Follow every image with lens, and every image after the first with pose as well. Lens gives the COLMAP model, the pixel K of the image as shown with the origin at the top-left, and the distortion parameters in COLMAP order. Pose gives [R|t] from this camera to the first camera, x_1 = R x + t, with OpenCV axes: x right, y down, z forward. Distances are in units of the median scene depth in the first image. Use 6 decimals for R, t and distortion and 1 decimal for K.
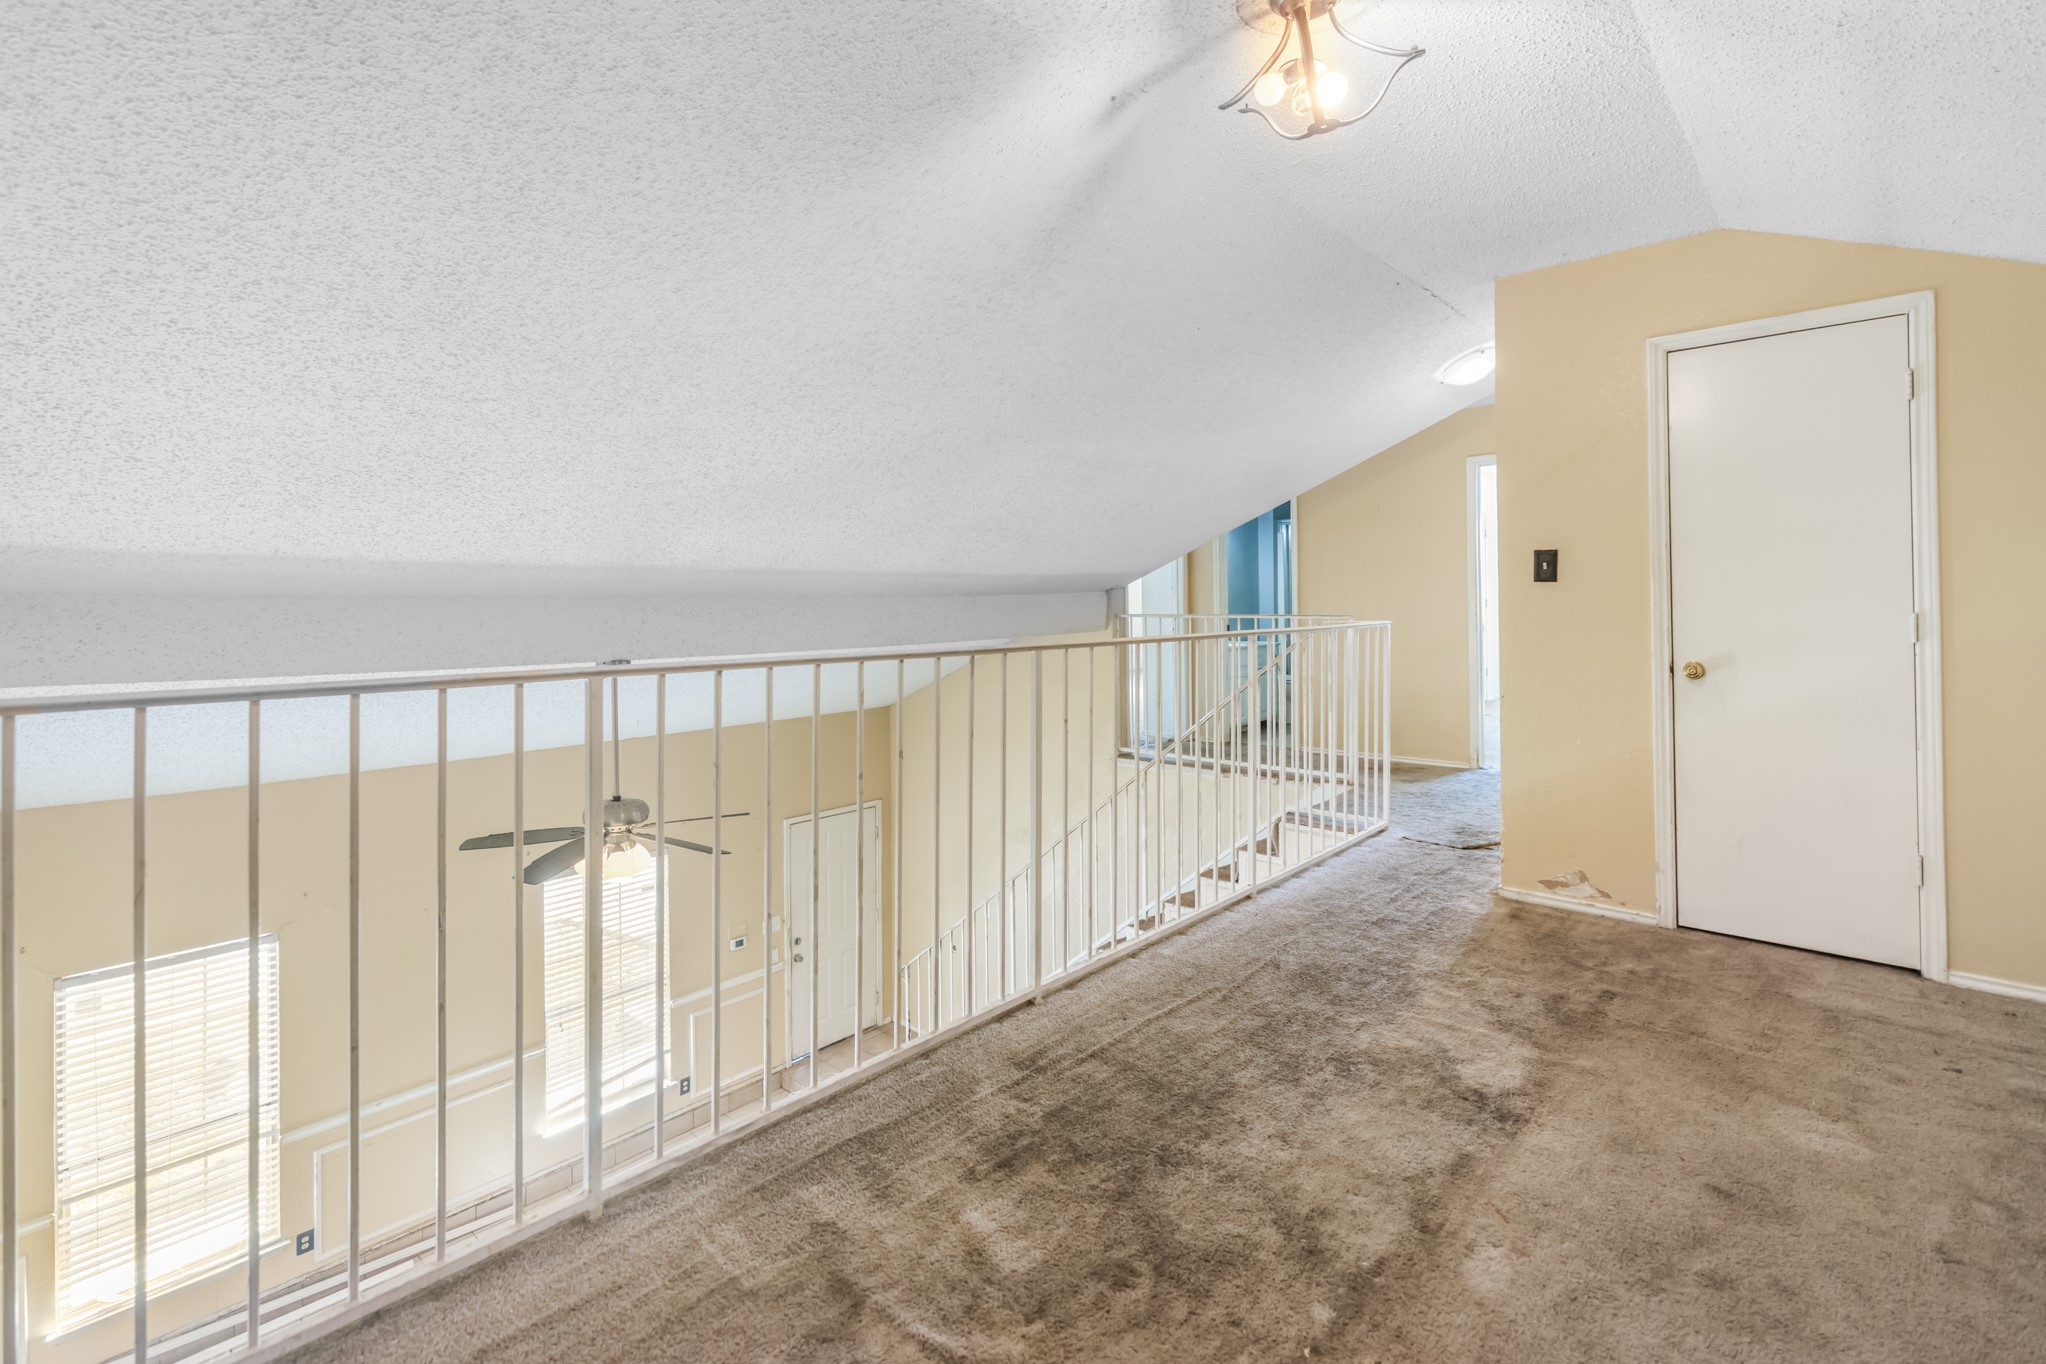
lens RADIAL K [[921.9, 0, 1010.1], [0, 921.9, 595.4], [0, 0, 1]] dist [0.001688, 0.001557]
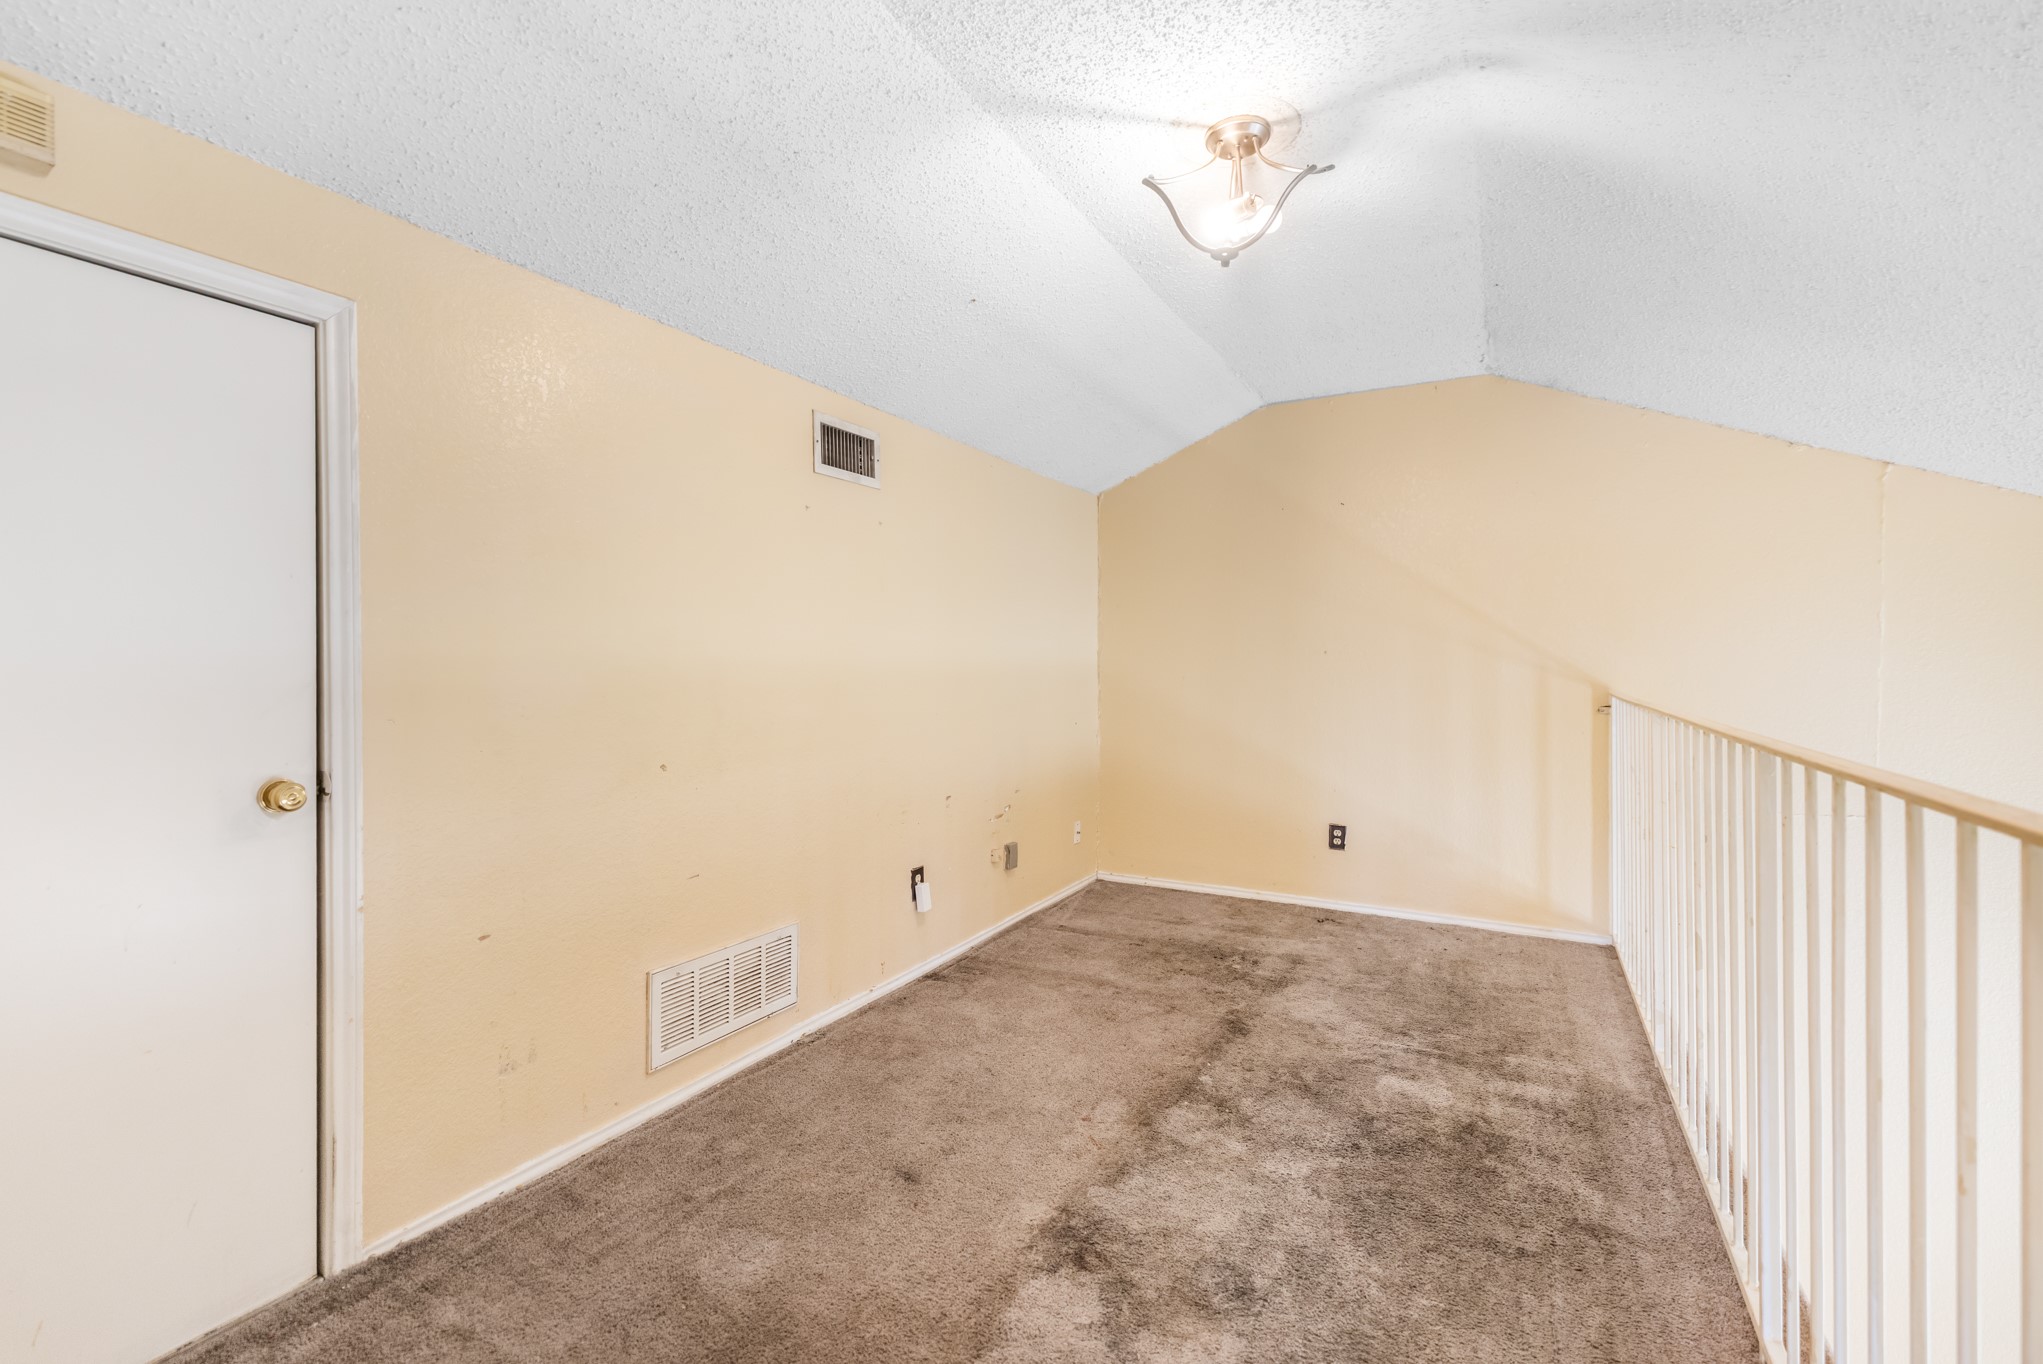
lens RADIAL K [[894.0, 0, 979.9], [0, 894.0, 654.9], [0, 0, 1]] dist [0.001151, 0.000180]
pose [[-0.975078, 0.004072, -0.221825, 0.857198], [0.004472, 0.999989, -0.001299, -0.004762], [0.221818, -0.002259, -0.975086, 1.951666]]
